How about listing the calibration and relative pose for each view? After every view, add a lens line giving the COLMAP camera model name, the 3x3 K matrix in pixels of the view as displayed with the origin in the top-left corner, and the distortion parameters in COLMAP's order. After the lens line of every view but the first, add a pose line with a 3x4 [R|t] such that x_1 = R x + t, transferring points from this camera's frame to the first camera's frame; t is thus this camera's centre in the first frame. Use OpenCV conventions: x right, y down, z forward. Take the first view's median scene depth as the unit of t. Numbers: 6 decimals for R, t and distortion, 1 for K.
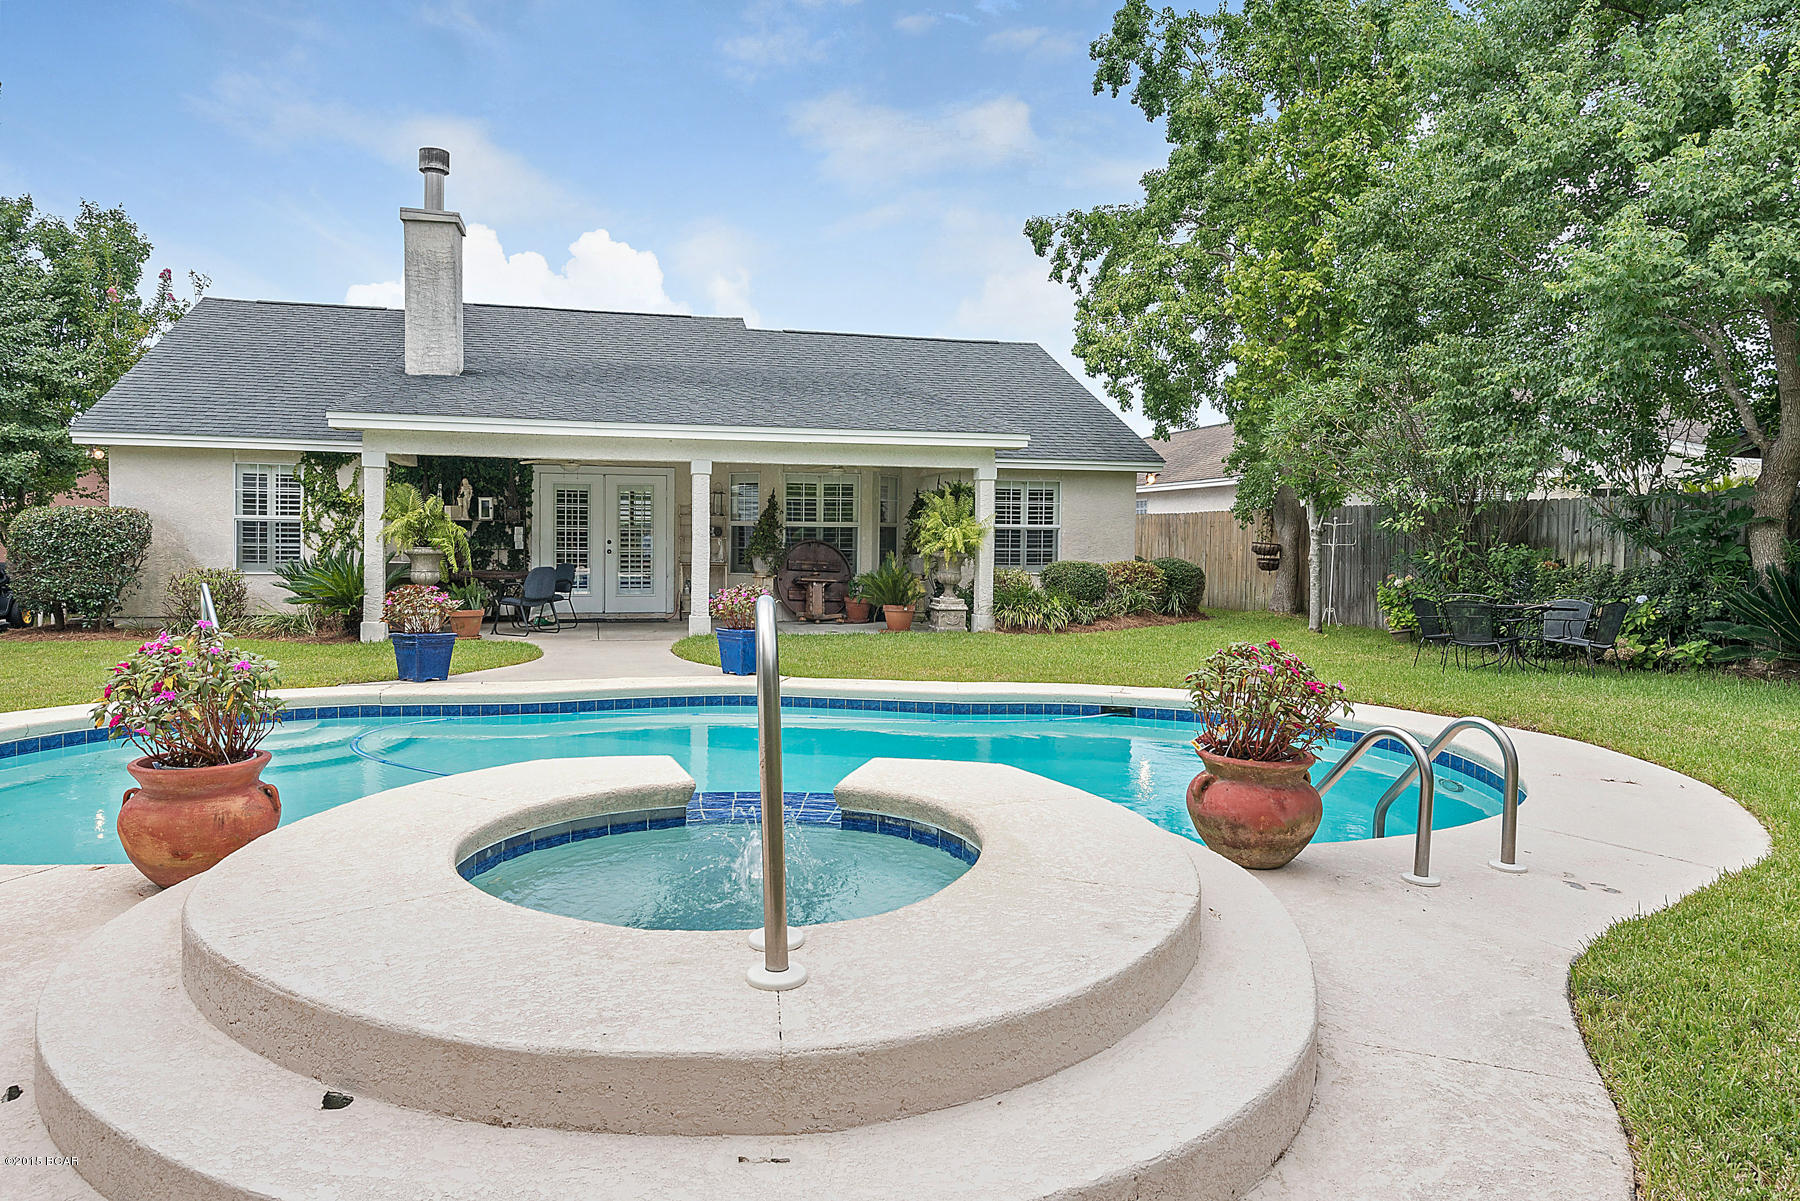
lens RADIAL K [[1022.3, 0, 864.1], [0, 1022.3, 633.8], [0, 0, 1]] dist [0.038295, -0.038151]
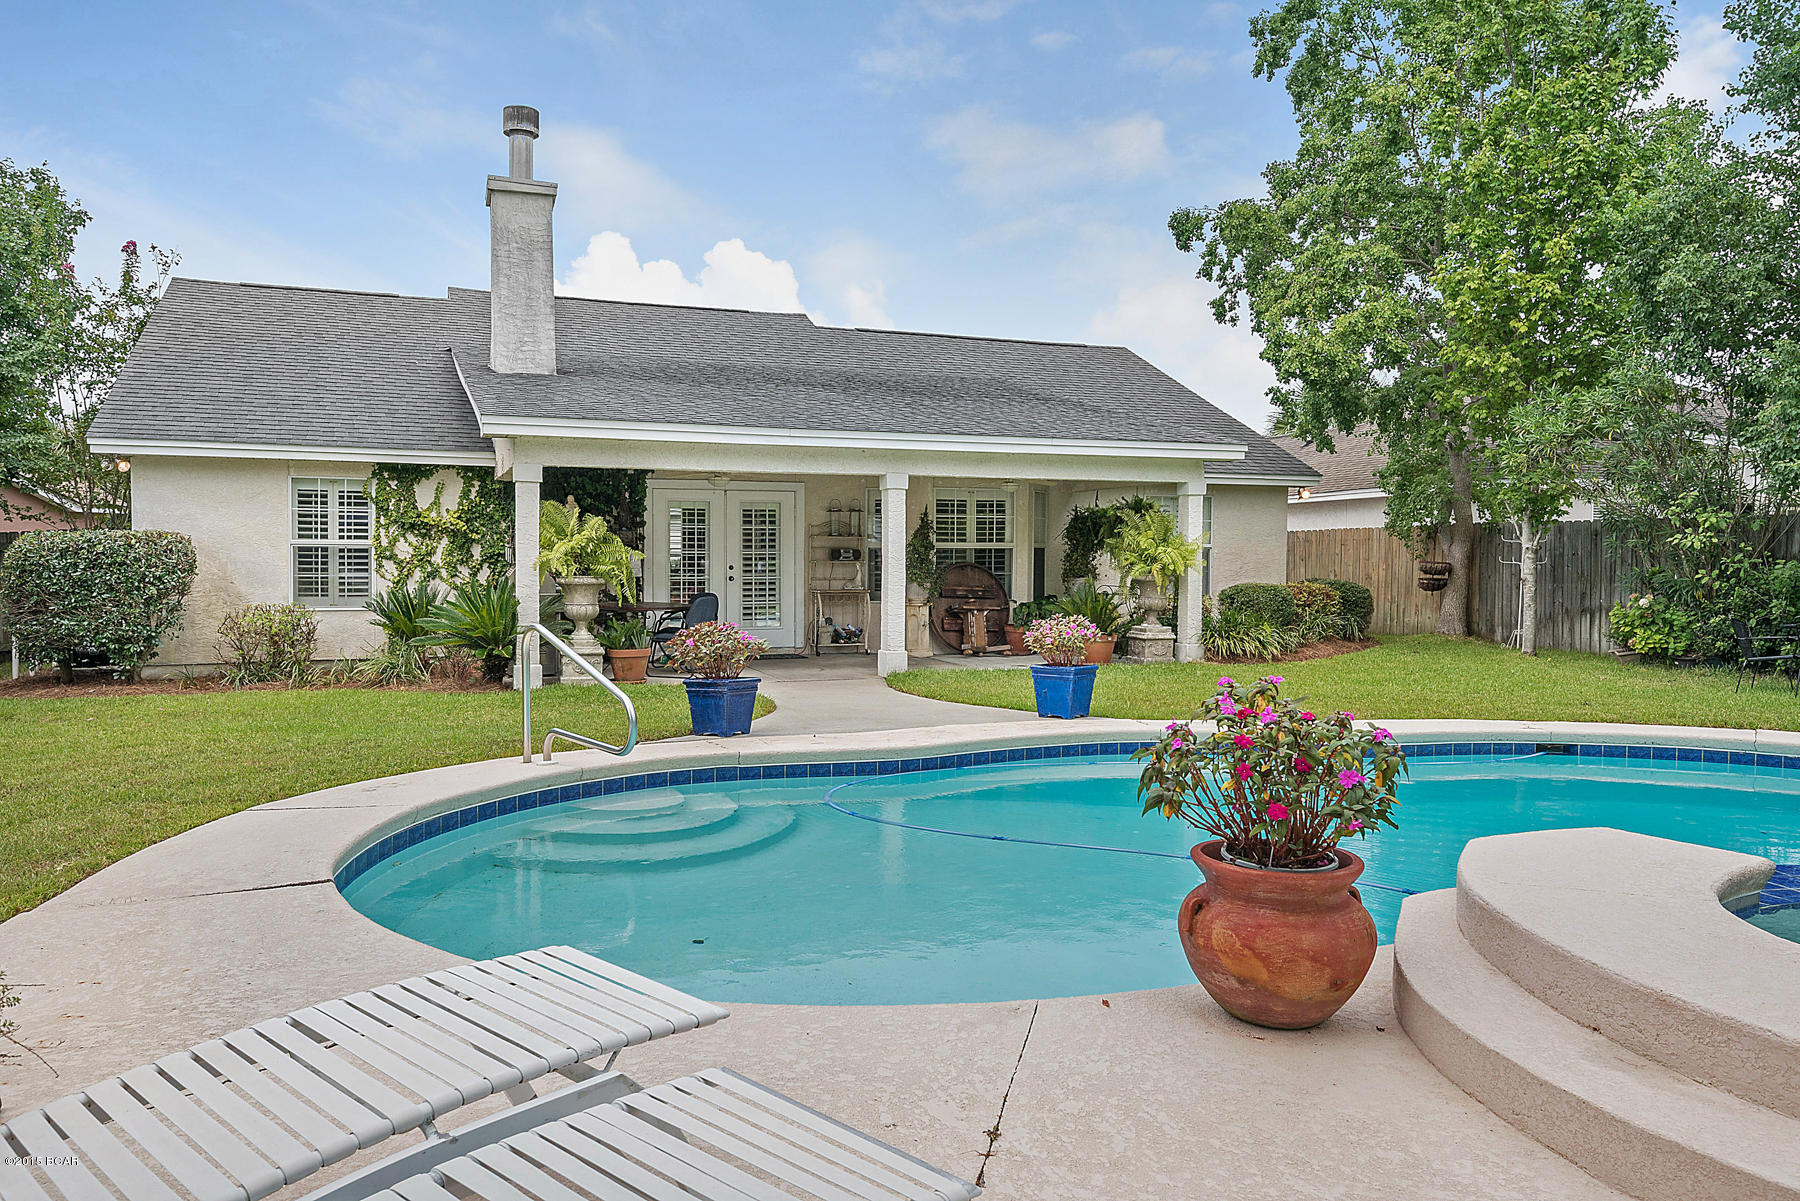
lens RADIAL K [[1114.0, 0, 970.6], [0, 1114.0, 670.0], [0, 0, 1]] dist [0.035386, -0.028617]
pose [[0.992811, -0.020485, 0.117931, -0.171159], [0.019802, 0.999780, 0.006963, -0.005284], [-0.118047, -0.004578, 0.992997, 0.033528]]
